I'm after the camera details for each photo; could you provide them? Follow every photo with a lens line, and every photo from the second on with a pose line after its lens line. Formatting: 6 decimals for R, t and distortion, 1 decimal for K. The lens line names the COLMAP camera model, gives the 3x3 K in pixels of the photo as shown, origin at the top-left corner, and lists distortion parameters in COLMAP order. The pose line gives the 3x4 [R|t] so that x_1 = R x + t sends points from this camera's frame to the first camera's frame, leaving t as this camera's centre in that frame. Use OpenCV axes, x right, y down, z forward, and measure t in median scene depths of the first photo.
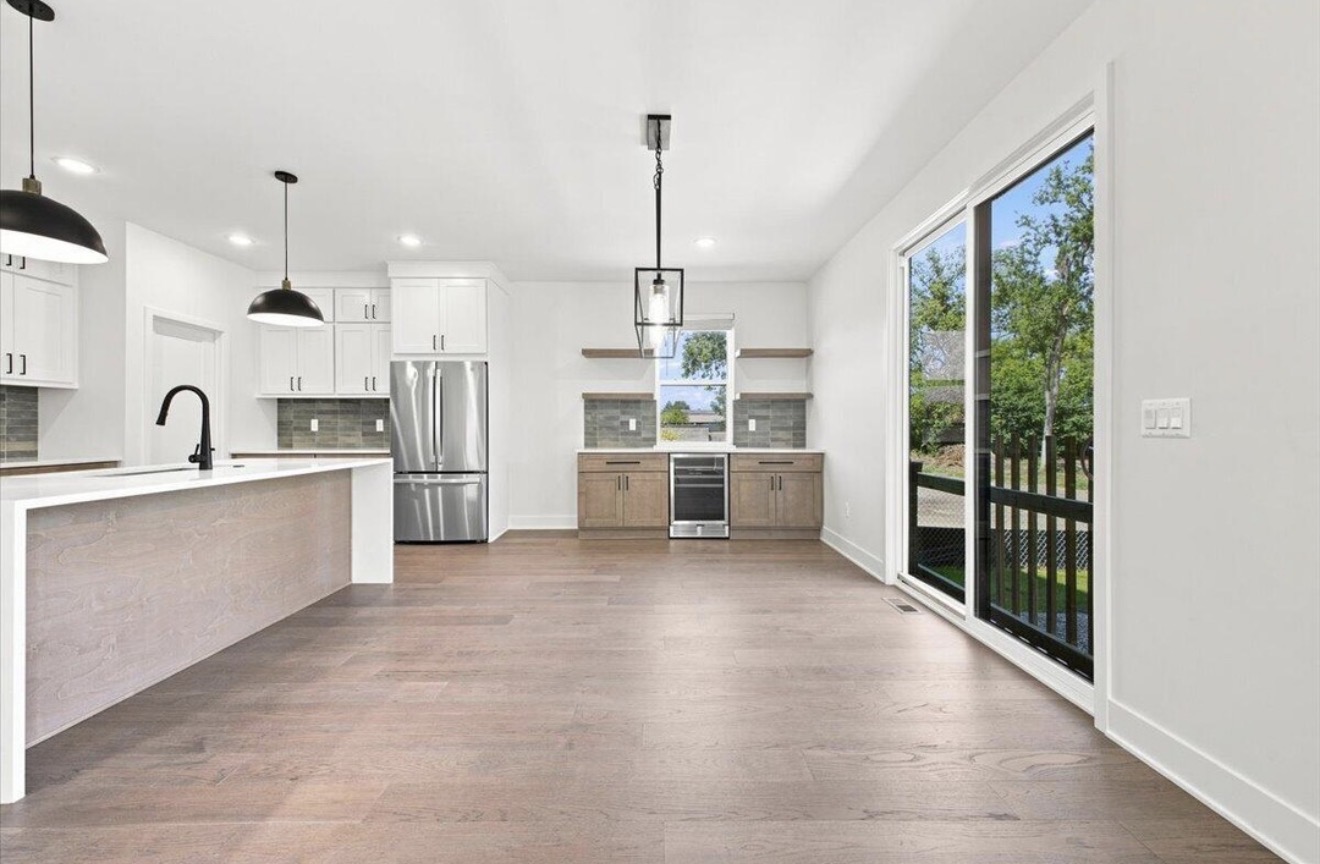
lens RADIAL K [[517.6, 0, 662.8], [0, 517.6, 428.8], [0, 0, 1]] dist [0.018732, -0.002392]
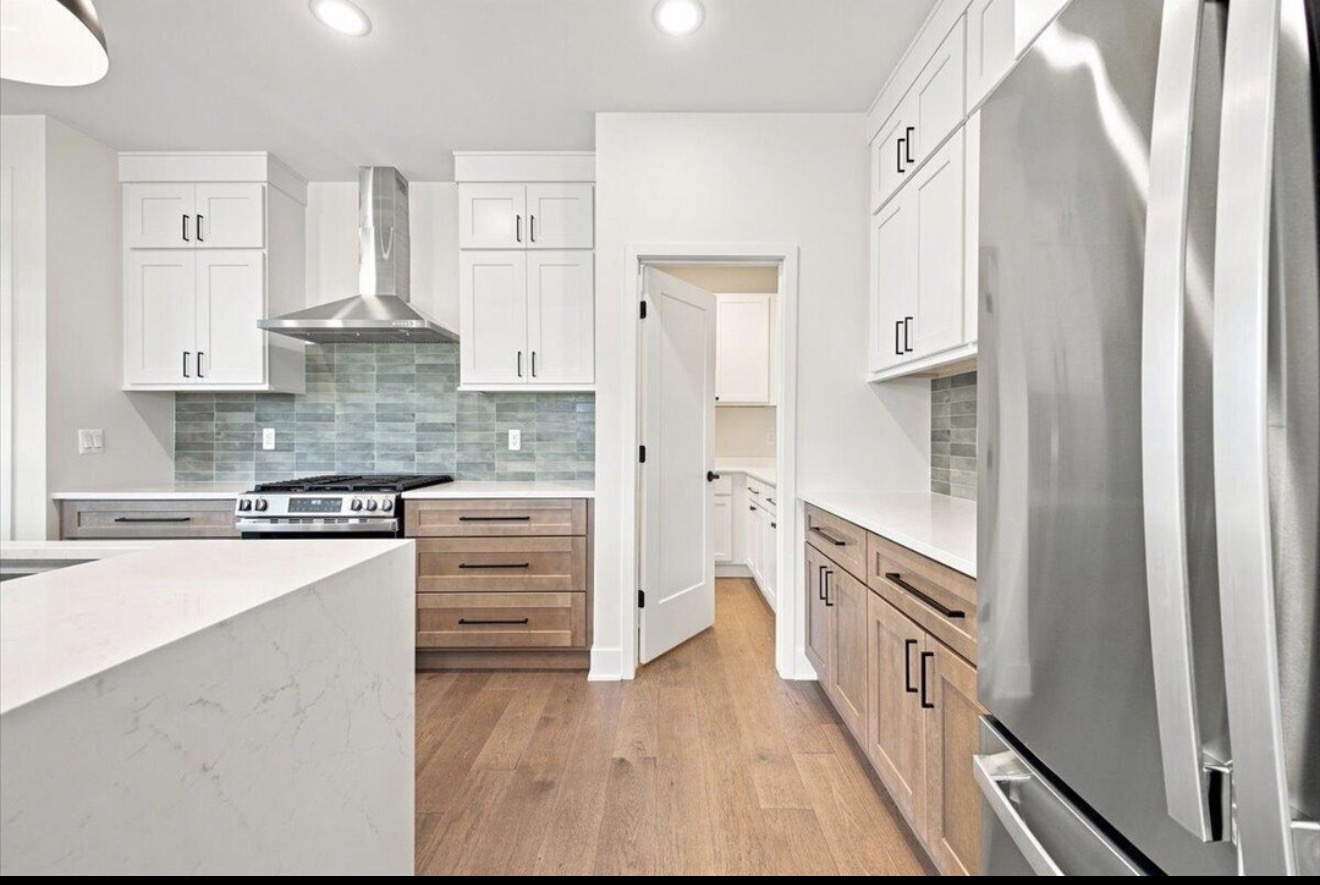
lens RADIAL K [[516.4, 0, 668.7], [0, 516.4, 435.5], [0, 0, 1]] dist [0.000196, -0.000284]
pose [[-0.002593, 0.004770, -0.999985, -0.308016], [-0.001667, 0.999987, 0.004774, -0.013341], [0.999995, 0.001679, -0.002585, 0.803467]]
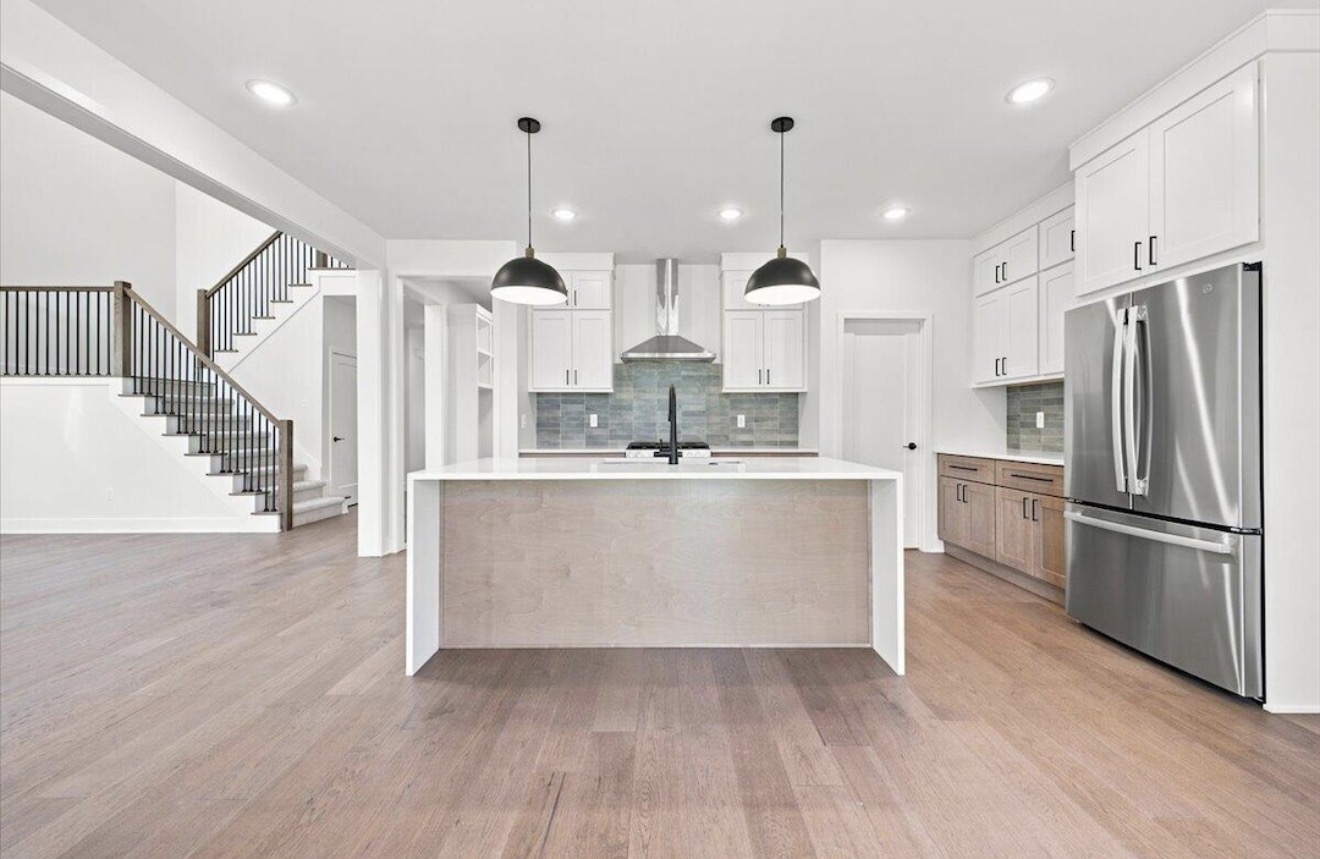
lens RADIAL K [[519.6, 0, 662.5], [0, 519.6, 421.1], [0, 0, 1]] dist [0.015364, -0.002612]
pose [[-0.005108, -0.003938, -0.999979, 0.069313], [-0.002162, 0.999990, -0.003927, -0.001489], [0.999985, 0.002142, -0.005116, 0.491776]]
